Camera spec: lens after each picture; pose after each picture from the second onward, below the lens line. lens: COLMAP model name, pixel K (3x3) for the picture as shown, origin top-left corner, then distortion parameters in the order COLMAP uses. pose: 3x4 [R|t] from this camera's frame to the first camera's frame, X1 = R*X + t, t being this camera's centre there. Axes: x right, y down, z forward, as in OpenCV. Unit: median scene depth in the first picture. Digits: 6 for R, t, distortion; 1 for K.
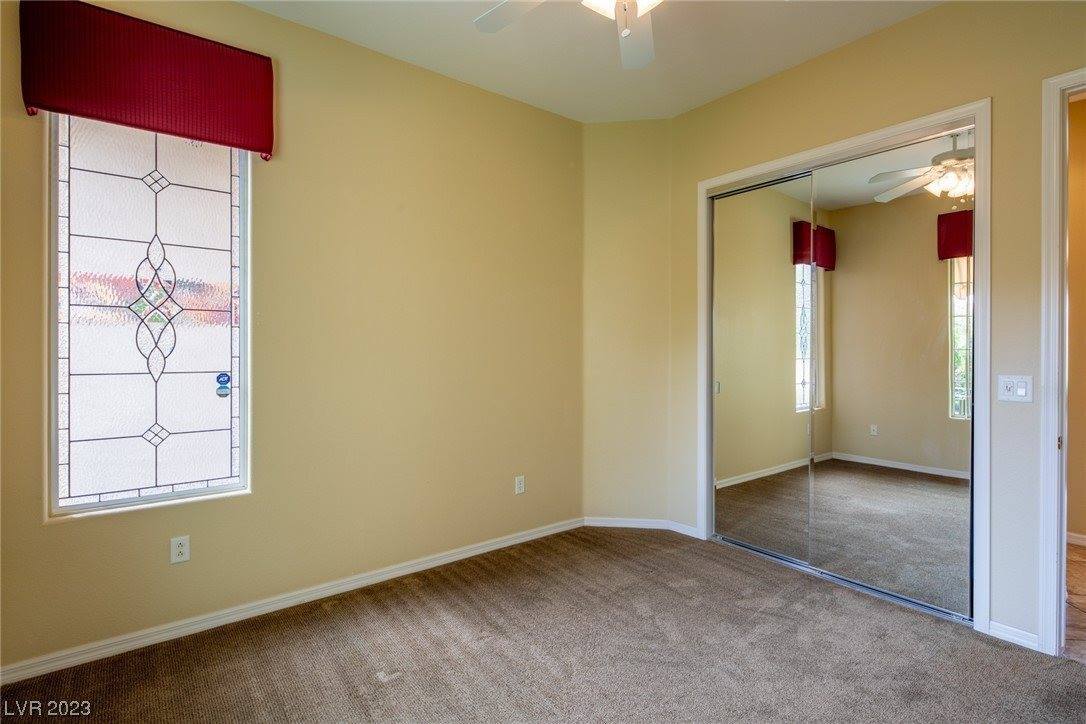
lens RADIAL K [[527.9, 0, 543.1], [0, 527.9, 356.9], [0, 0, 1]] dist [0.001596, -0.002153]
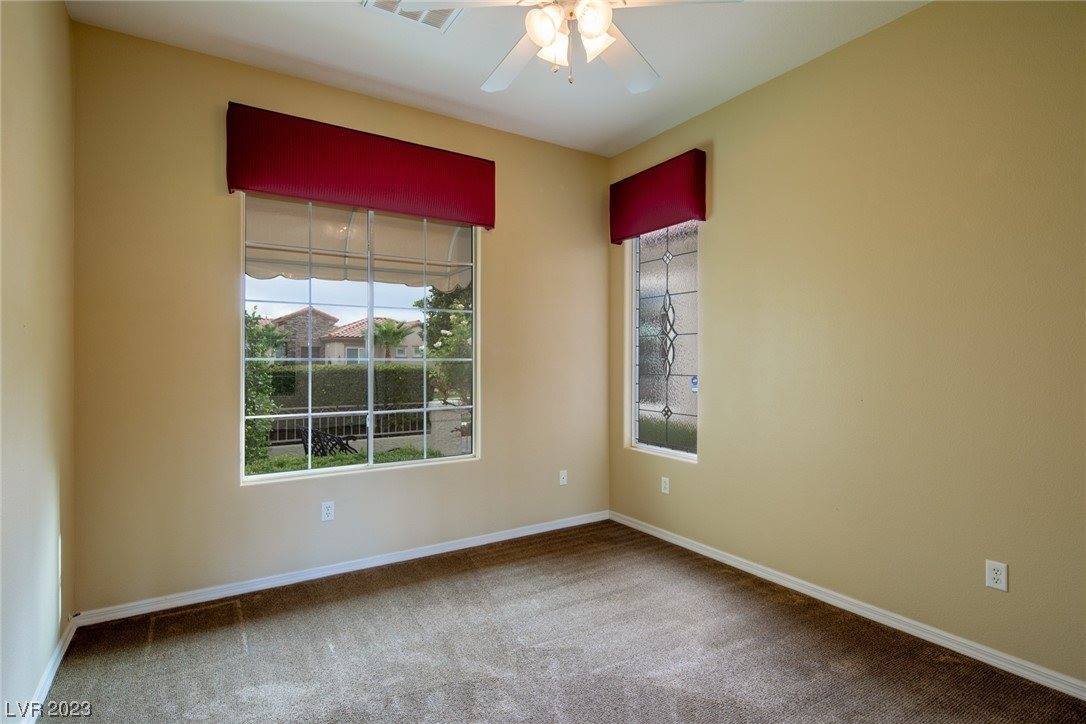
lens RADIAL K [[527.9, 0, 539.3], [0, 527.9, 361.7], [0, 0, 1]] dist [0.001596, -0.002153]
pose [[-0.093772, -0.003787, -0.995587, 0.878599], [-0.017816, 0.999839, -0.002125, 0.000171], [0.995434, 0.017538, -0.093824, 0.711836]]
